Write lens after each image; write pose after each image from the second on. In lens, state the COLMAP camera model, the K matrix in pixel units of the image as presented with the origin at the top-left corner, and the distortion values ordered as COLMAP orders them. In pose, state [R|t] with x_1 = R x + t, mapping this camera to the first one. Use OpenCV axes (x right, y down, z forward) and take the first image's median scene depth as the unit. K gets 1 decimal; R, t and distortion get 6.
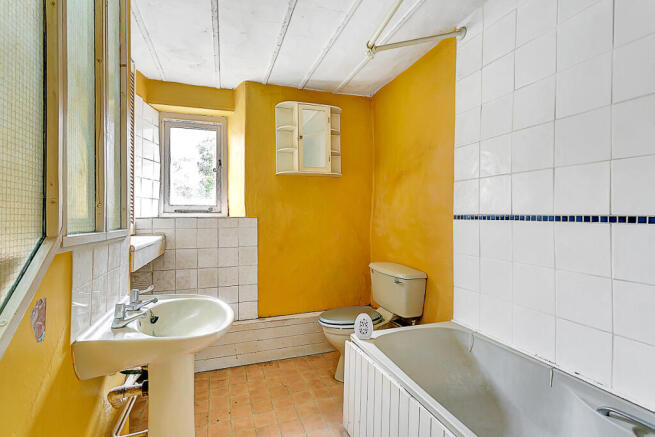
lens RADIAL K [[317.7, 0, 326.6], [0, 317.7, 216.0], [0, 0, 1]] dist [0.000574, 0.000404]
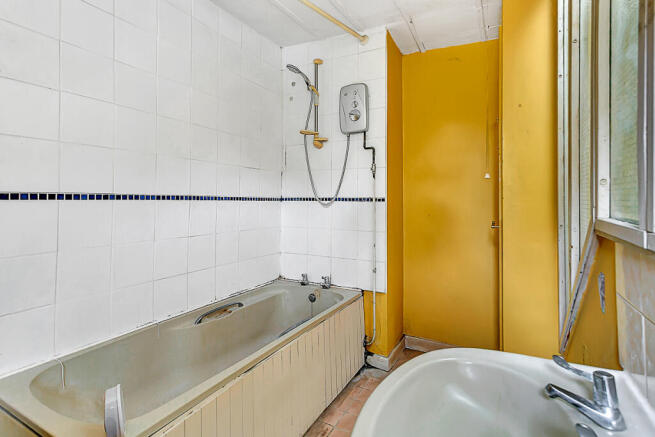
lens RADIAL K [[328.7, 0, 329.6], [0, 328.7, 195.9], [0, 0, 1]] dist [0.001497, 0.000569]
pose [[-0.678110, -0.015096, 0.734806, -0.517383], [-0.017886, 0.999832, 0.004034, -0.013049], [-0.734743, -0.010407, -0.678266, 1.159524]]
